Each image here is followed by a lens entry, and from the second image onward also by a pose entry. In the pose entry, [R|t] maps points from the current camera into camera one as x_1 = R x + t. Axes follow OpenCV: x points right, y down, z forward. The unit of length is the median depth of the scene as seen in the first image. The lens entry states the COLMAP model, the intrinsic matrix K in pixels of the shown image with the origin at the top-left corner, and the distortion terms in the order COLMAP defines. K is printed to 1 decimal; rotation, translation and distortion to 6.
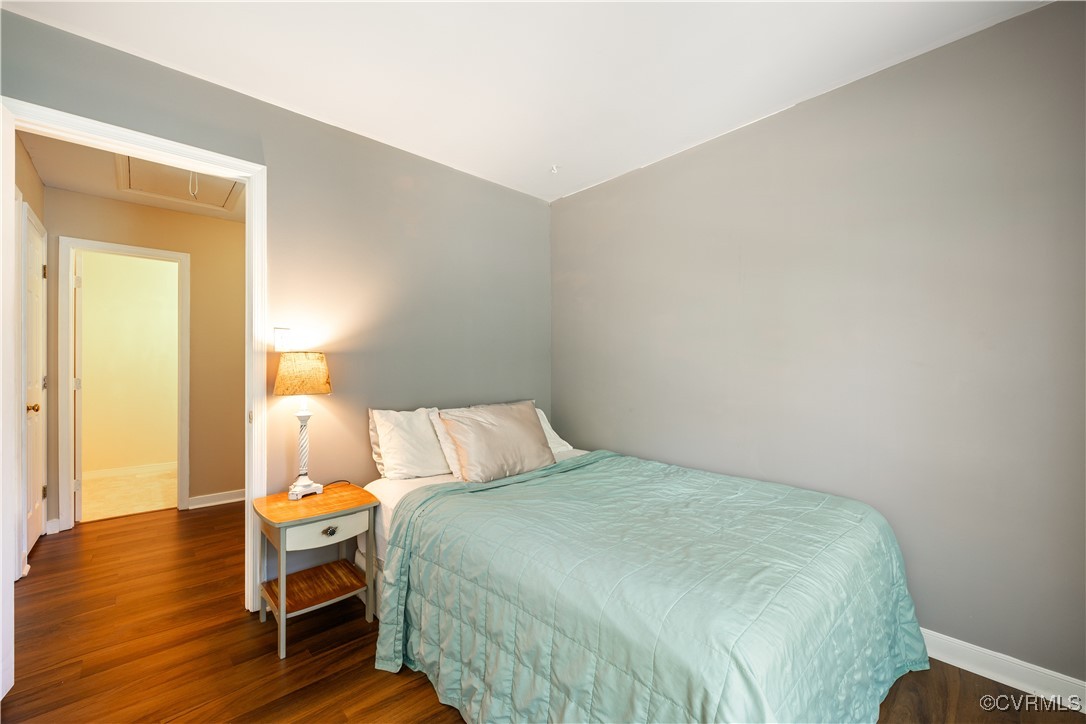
lens RADIAL K [[437.3, 0, 545.0], [0, 437.3, 364.4], [0, 0, 1]] dist [-0.001184, 0.000311]
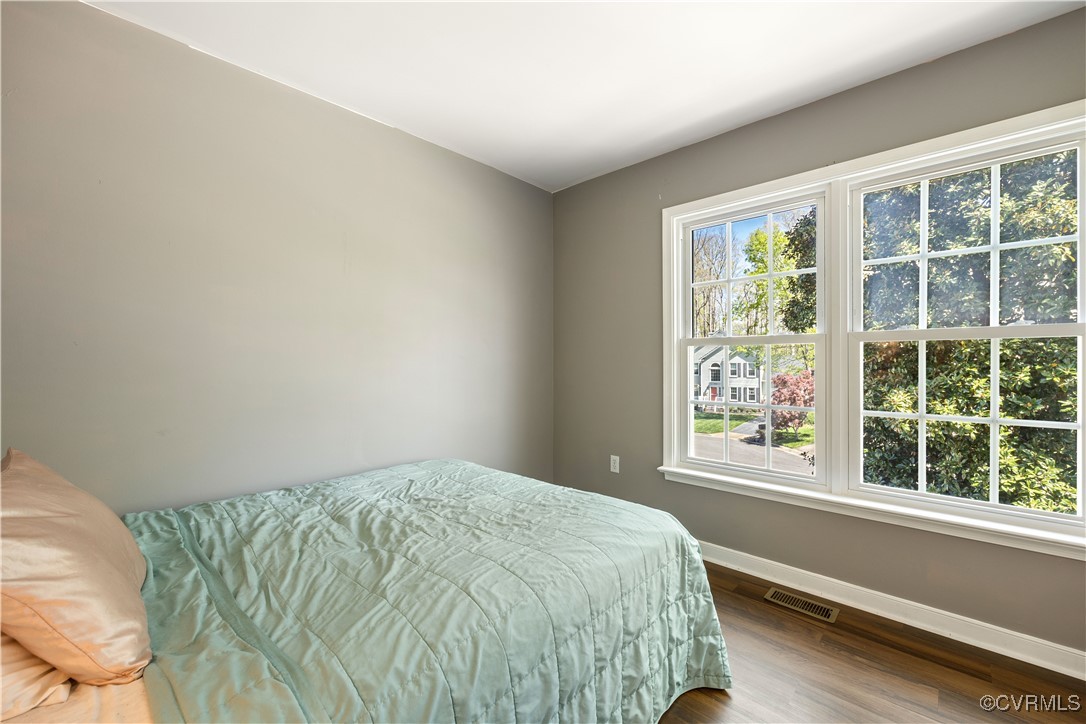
lens RADIAL K [[437.3, 0, 545.2], [0, 437.3, 362.1], [0, 0, 1]] dist [-0.001184, 0.000311]
pose [[-0.071282, -0.006823, 0.997433, -0.750136], [-0.000446, 0.999977, 0.006809, 0.007090], [-0.997456, 0.000041, -0.071283, 0.909012]]
